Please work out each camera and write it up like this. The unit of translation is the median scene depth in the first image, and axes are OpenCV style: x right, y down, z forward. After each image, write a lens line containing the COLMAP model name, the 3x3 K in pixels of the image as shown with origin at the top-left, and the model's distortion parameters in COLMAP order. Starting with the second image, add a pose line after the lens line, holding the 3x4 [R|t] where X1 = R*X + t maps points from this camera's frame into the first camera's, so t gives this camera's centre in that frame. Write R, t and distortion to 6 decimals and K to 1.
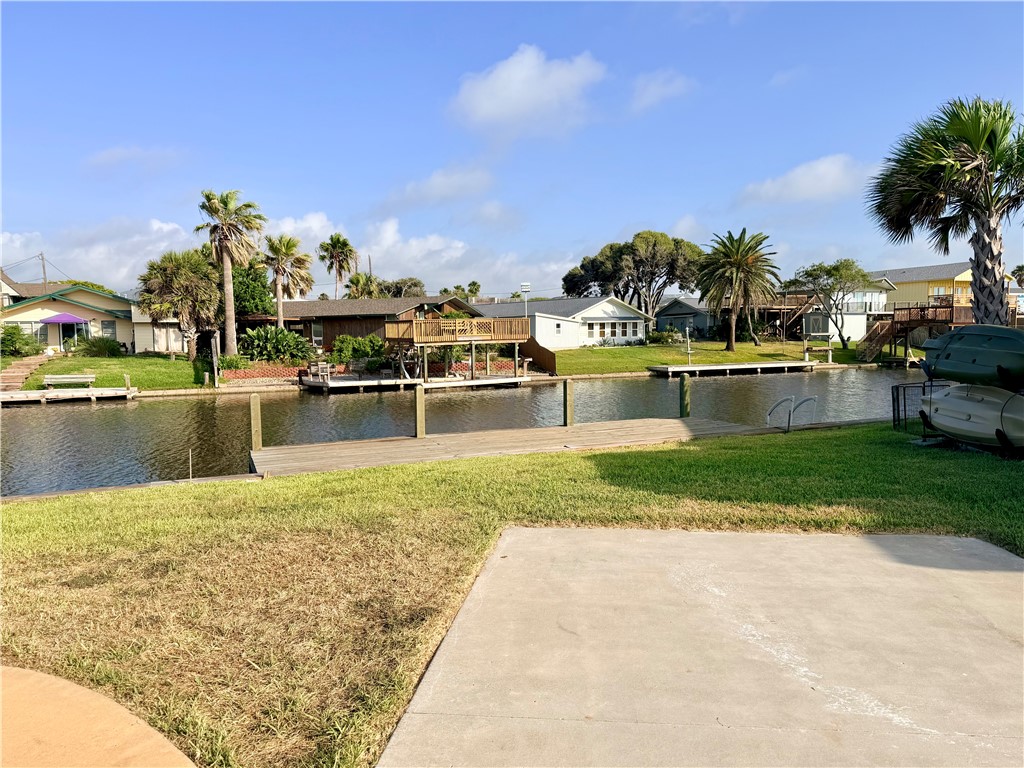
lens RADIAL K [[714.2, 0, 512.5], [0, 714.2, 389.6], [0, 0, 1]] dist [0.003256, 0.000084]
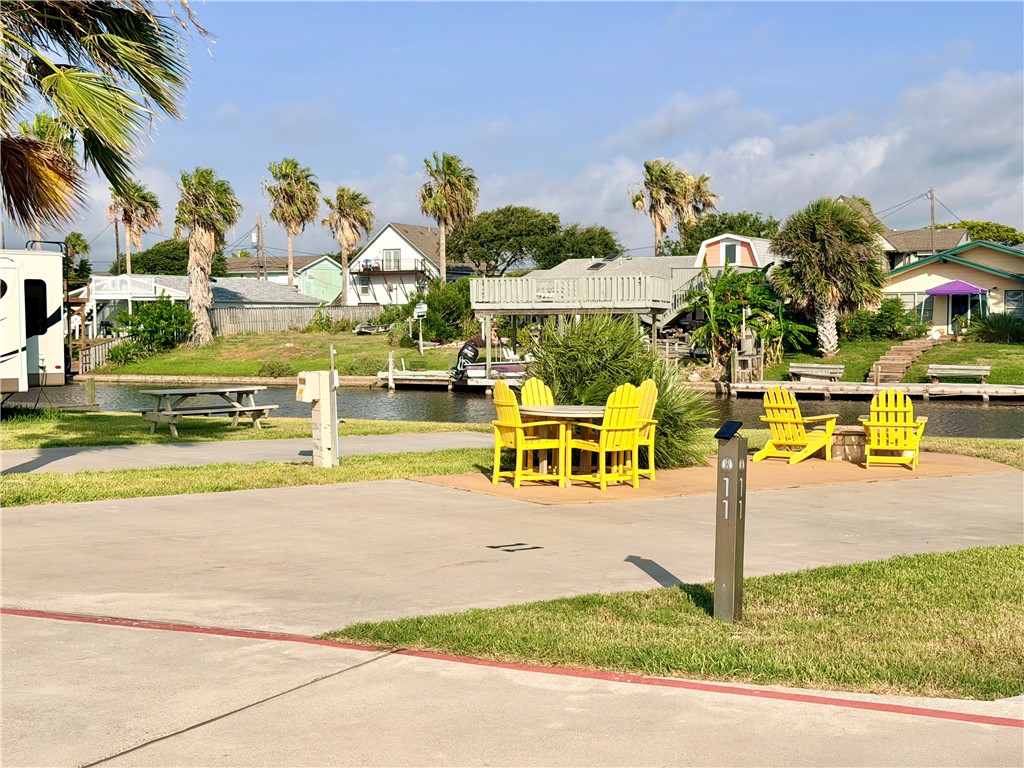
lens RADIAL K [[1427.1, 0, 511.6], [0, 1427.1, 387.3], [0, 0, 1]] dist [0.146637, 0.000000]
pose [[0.660076, 0.047556, -0.749692, 0.175250], [-0.062926, 0.997987, 0.007901, 0.016807], [0.748559, 0.041960, 0.661739, -0.295350]]
